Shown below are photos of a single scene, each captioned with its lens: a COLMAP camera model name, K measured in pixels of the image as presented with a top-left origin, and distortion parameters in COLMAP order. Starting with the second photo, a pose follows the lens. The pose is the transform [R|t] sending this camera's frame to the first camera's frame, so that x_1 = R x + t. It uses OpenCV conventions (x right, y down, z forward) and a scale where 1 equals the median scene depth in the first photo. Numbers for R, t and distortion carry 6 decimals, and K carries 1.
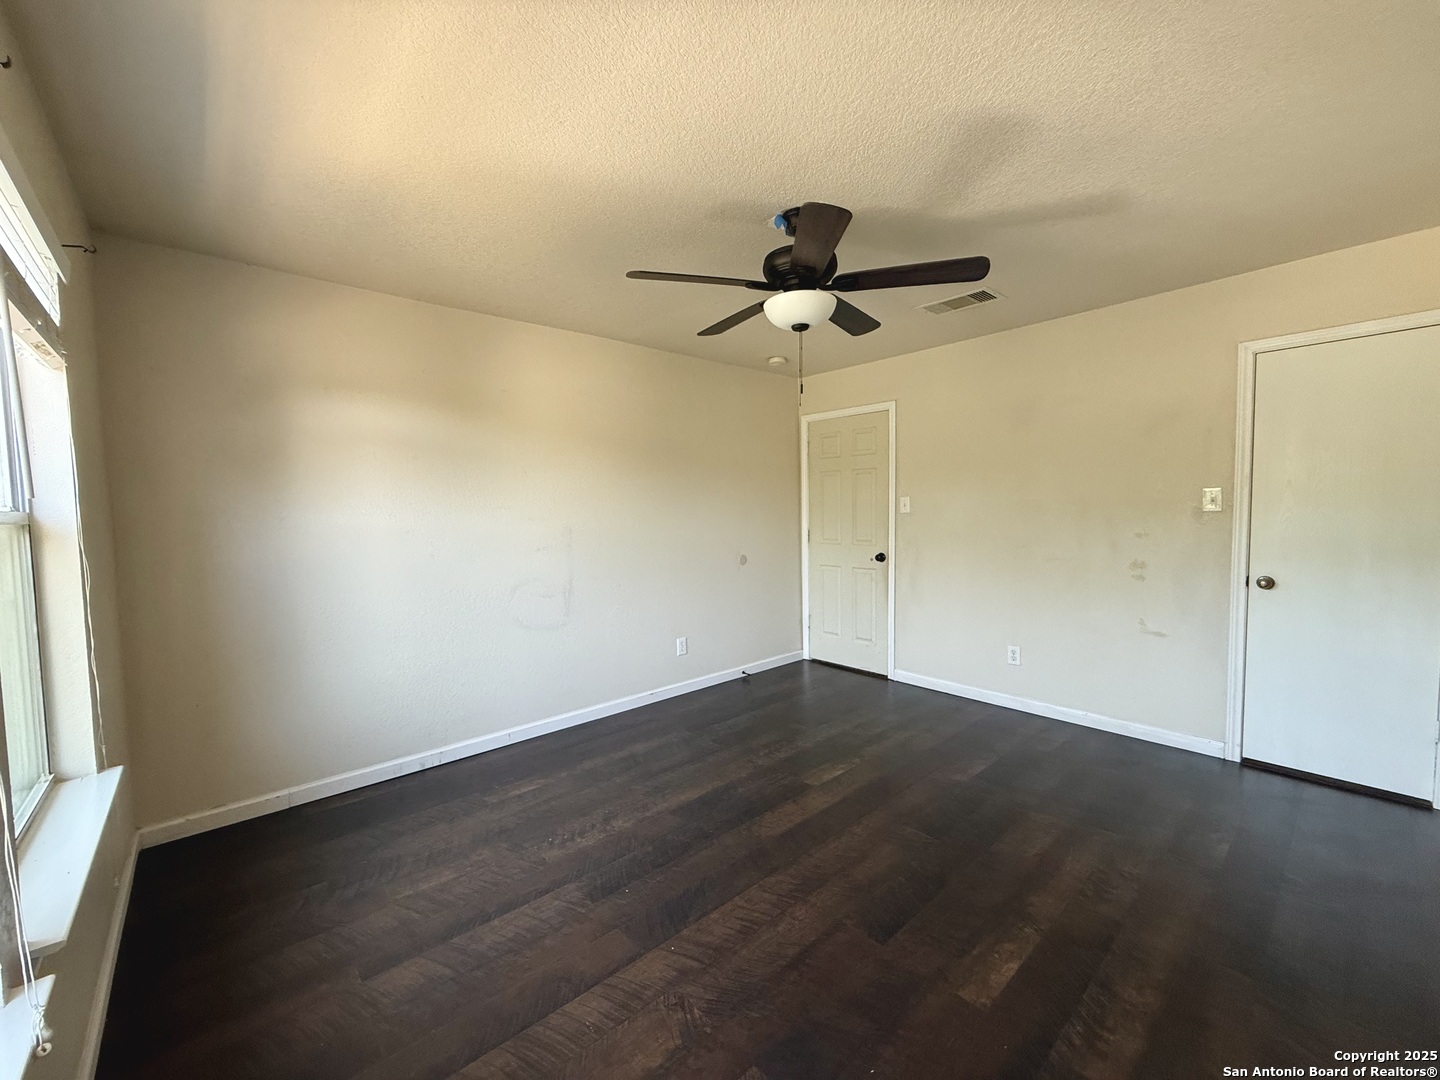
lens RADIAL K [[575.7, 0, 721.5], [0, 575.7, 537.9], [0, 0, 1]] dist [0.002532, -0.000094]
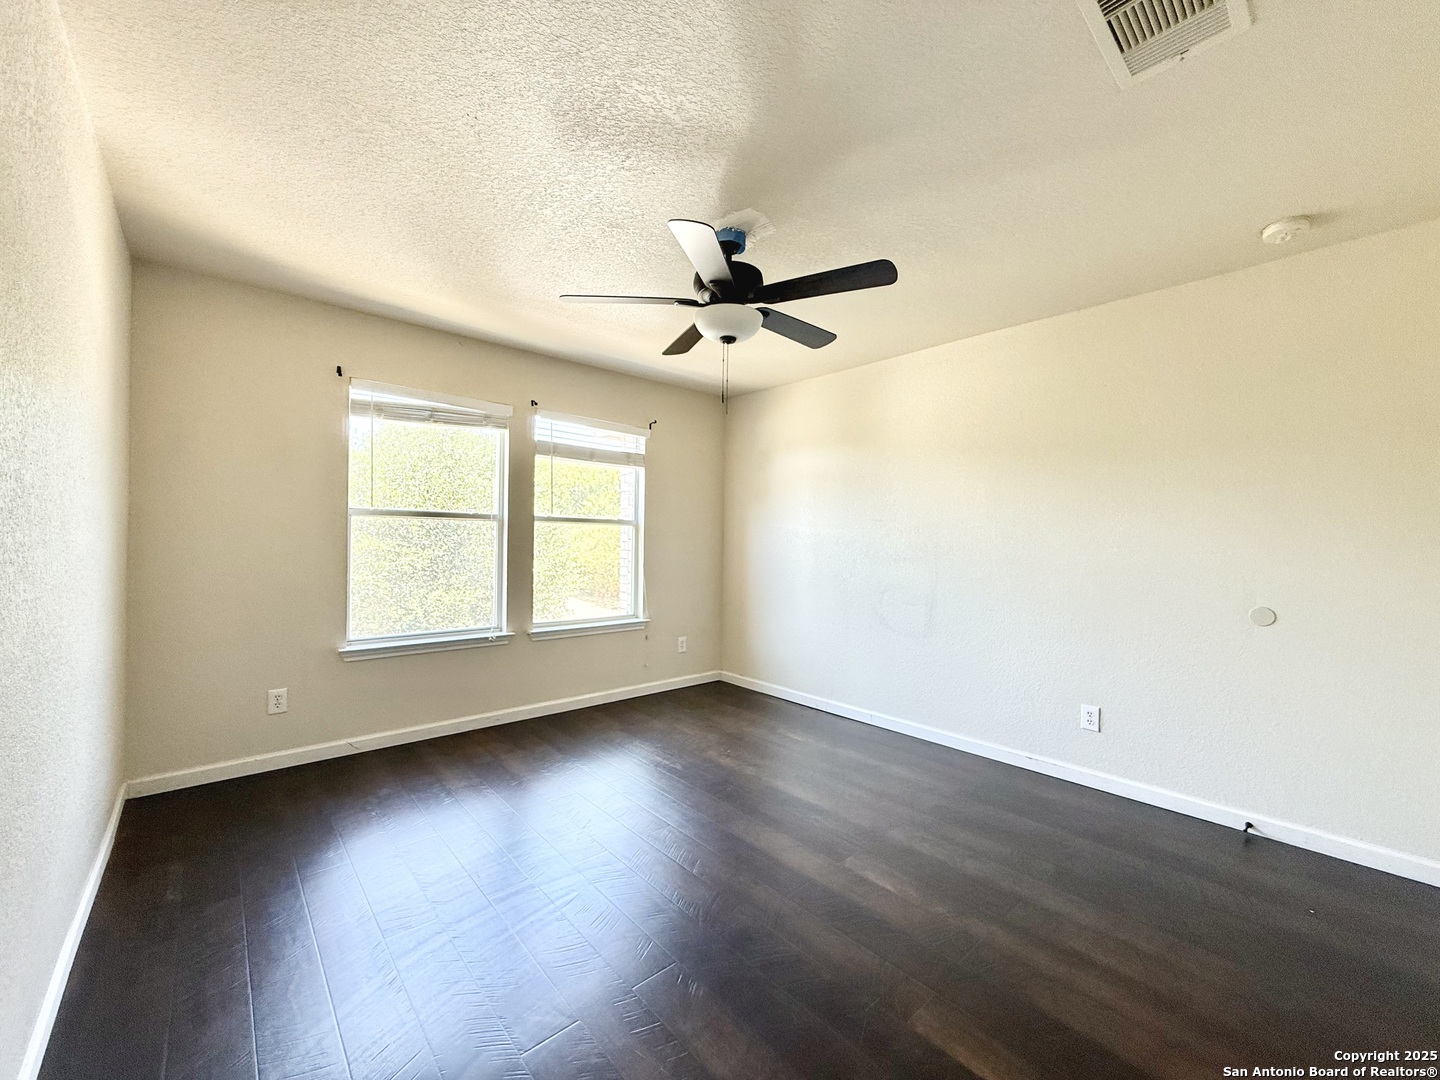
lens RADIAL K [[575.7, 0, 729.7], [0, 575.7, 541.7], [0, 0, 1]] dist [0.002532, -0.000094]
pose [[0.003622, 0.016055, -0.999865, 0.686516], [-0.062198, 0.997939, 0.015799, -0.011162], [0.998057, 0.062133, 0.004613, 0.587776]]
